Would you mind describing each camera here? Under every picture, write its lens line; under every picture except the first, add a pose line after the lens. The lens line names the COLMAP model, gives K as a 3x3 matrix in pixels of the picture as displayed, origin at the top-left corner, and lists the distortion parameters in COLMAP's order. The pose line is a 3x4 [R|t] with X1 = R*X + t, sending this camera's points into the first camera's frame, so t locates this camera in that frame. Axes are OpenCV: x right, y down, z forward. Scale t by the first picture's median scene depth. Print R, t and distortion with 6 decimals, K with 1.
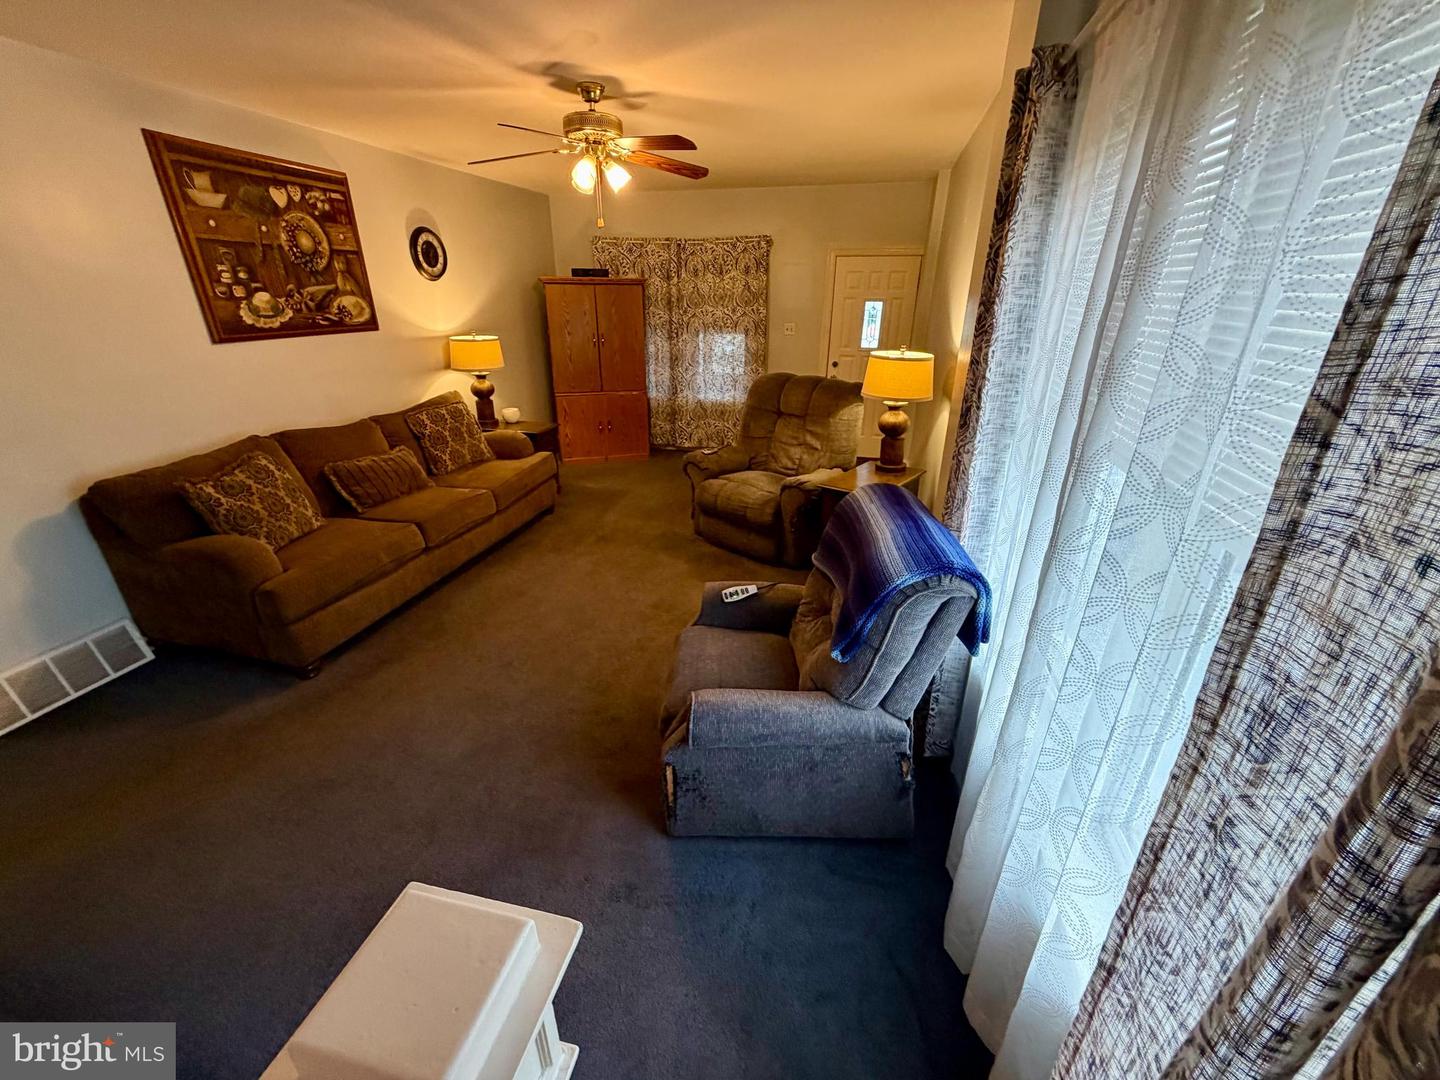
lens RADIAL K [[578.9, 0, 715.8], [0, 578.9, 542.7], [0, 0, 1]] dist [-0.001354, -0.000295]
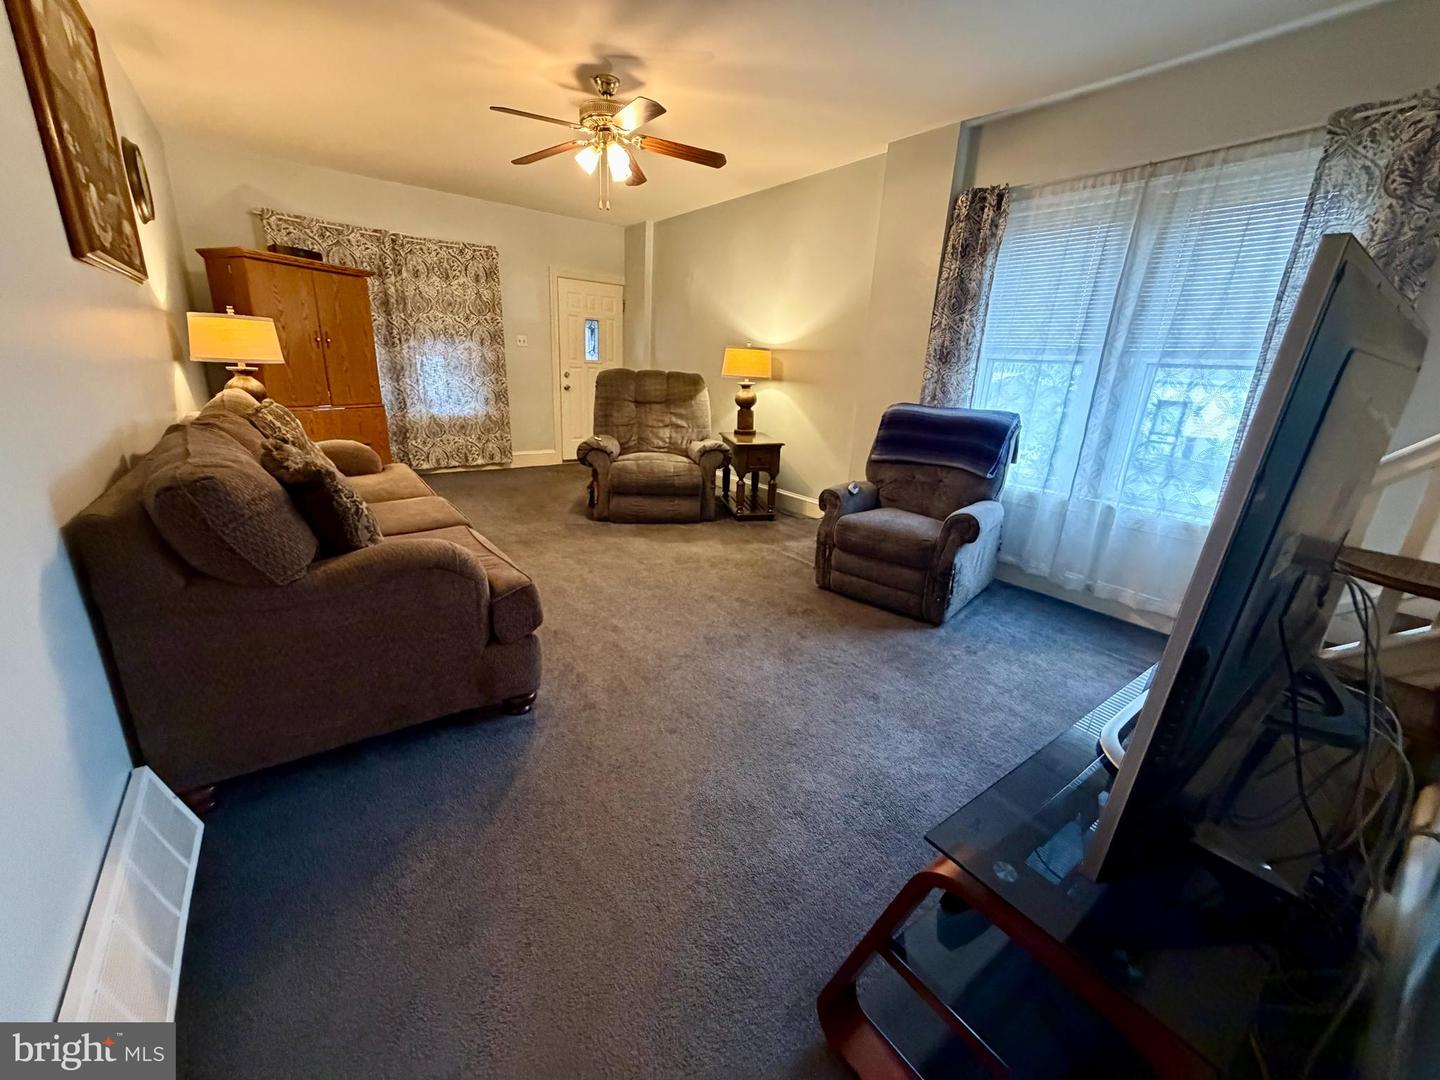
lens RADIAL K [[578.9, 0, 715.8], [0, 578.9, 542.7], [0, 0, 1]] dist [-0.001354, -0.000295]
pose [[0.622508, -0.204104, 0.755530, -0.526791], [0.268130, 0.962588, 0.039118, 0.029118], [-0.735248, 0.178228, 0.653946, 0.143403]]
